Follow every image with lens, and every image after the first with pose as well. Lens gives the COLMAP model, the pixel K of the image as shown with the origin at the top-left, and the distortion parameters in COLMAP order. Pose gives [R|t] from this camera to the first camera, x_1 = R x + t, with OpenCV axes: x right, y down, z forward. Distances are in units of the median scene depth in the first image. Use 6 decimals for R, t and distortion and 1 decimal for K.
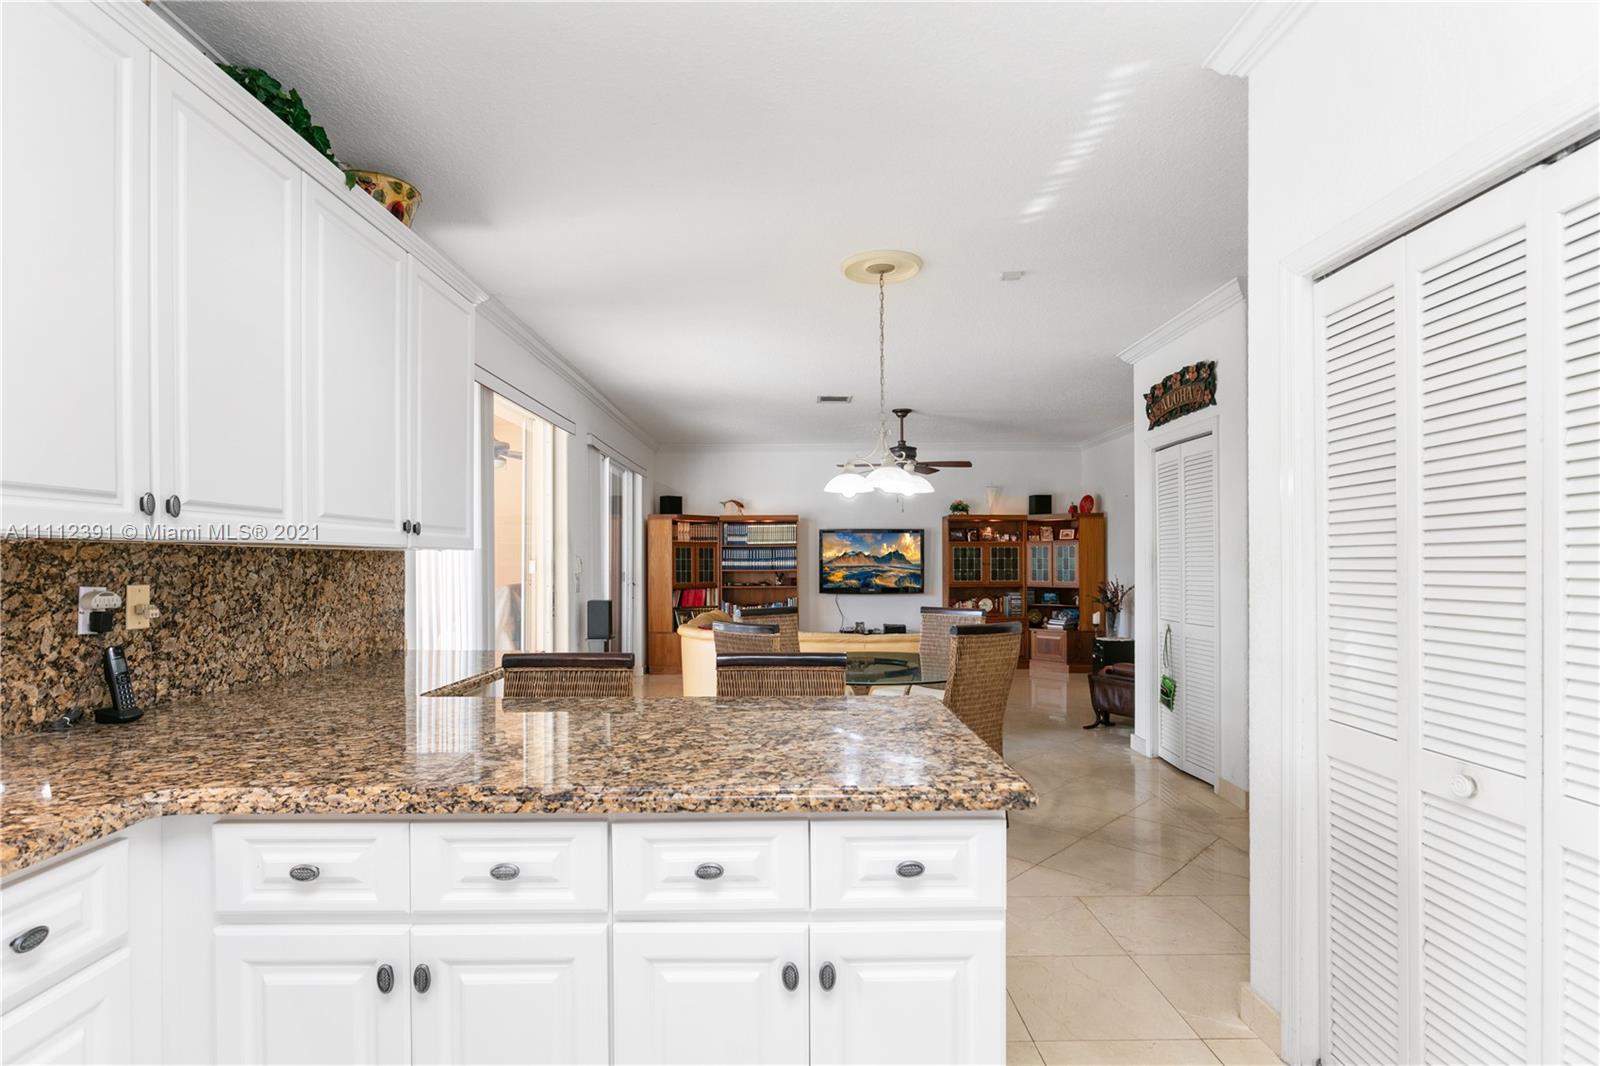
lens RADIAL K [[783.1, 0, 804.5], [0, 783.1, 564.9], [0, 0, 1]] dist [0.000798, 0.000038]
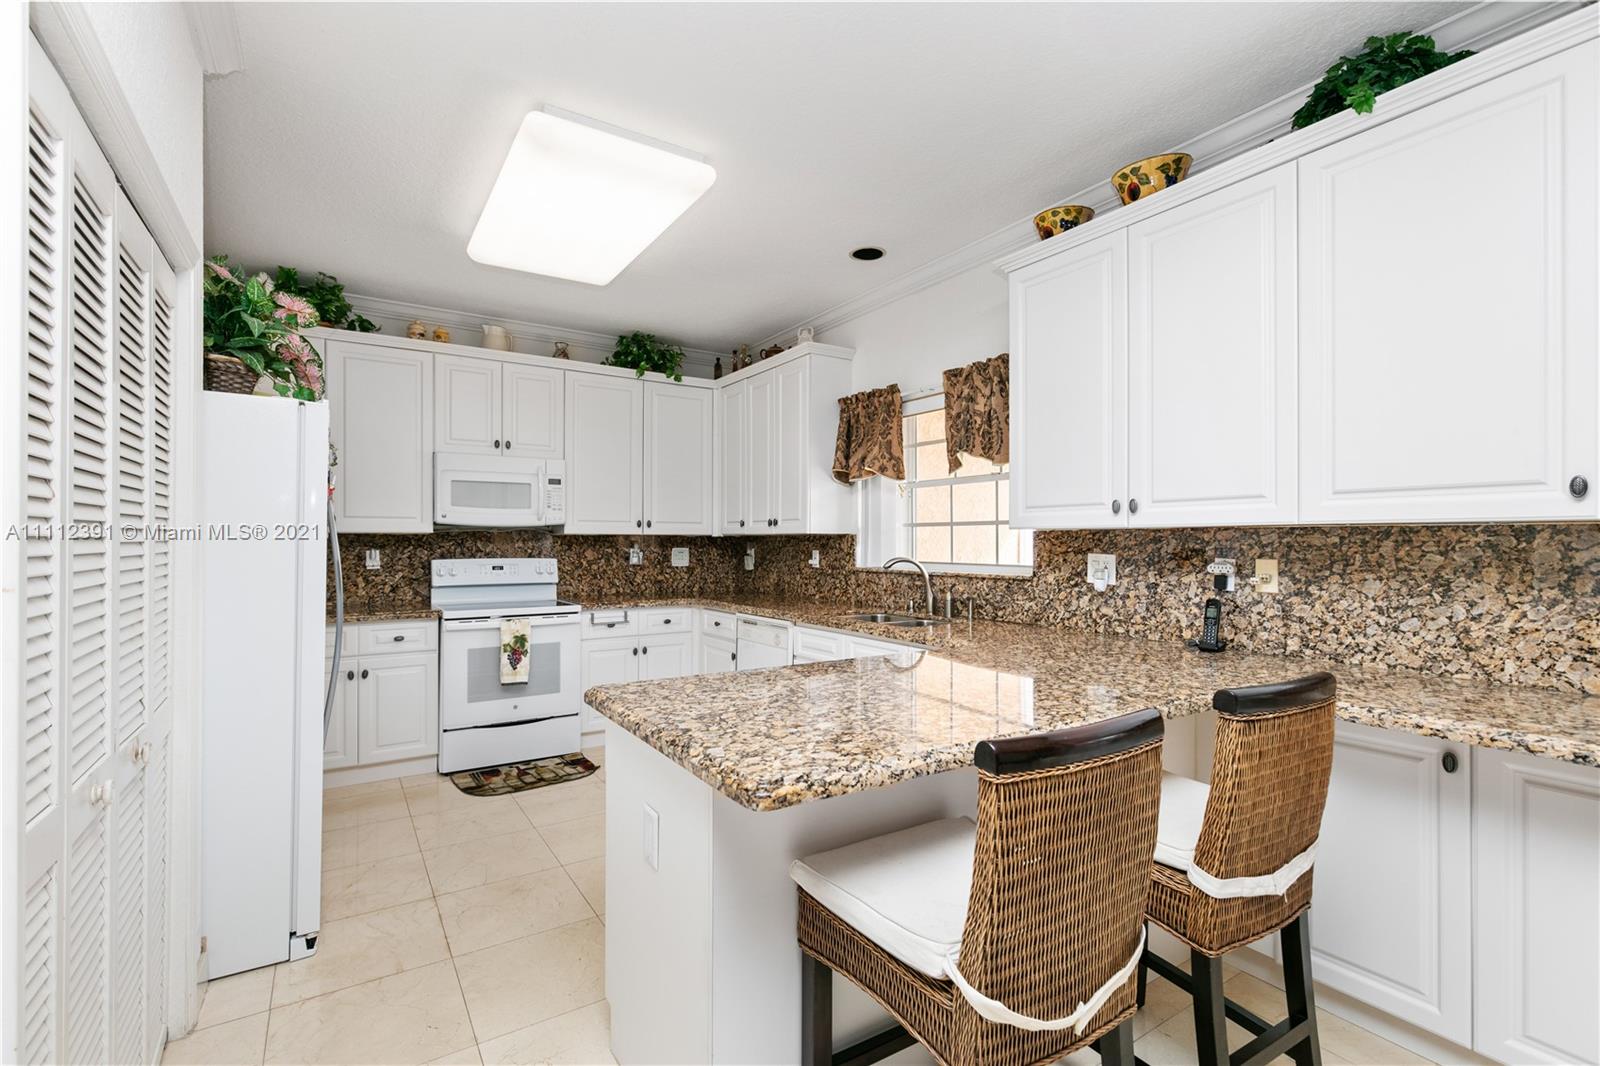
lens RADIAL K [[711.9, 0, 799.5], [0, 711.9, 533.9], [0, 0, 1]] dist [-0.002566, 0.000390]
pose [[-0.847522, -0.003934, -0.530746, 0.417491], [-0.002614, 0.999991, -0.003237, -0.010008], [0.530754, -0.001356, -0.847525, 1.501739]]
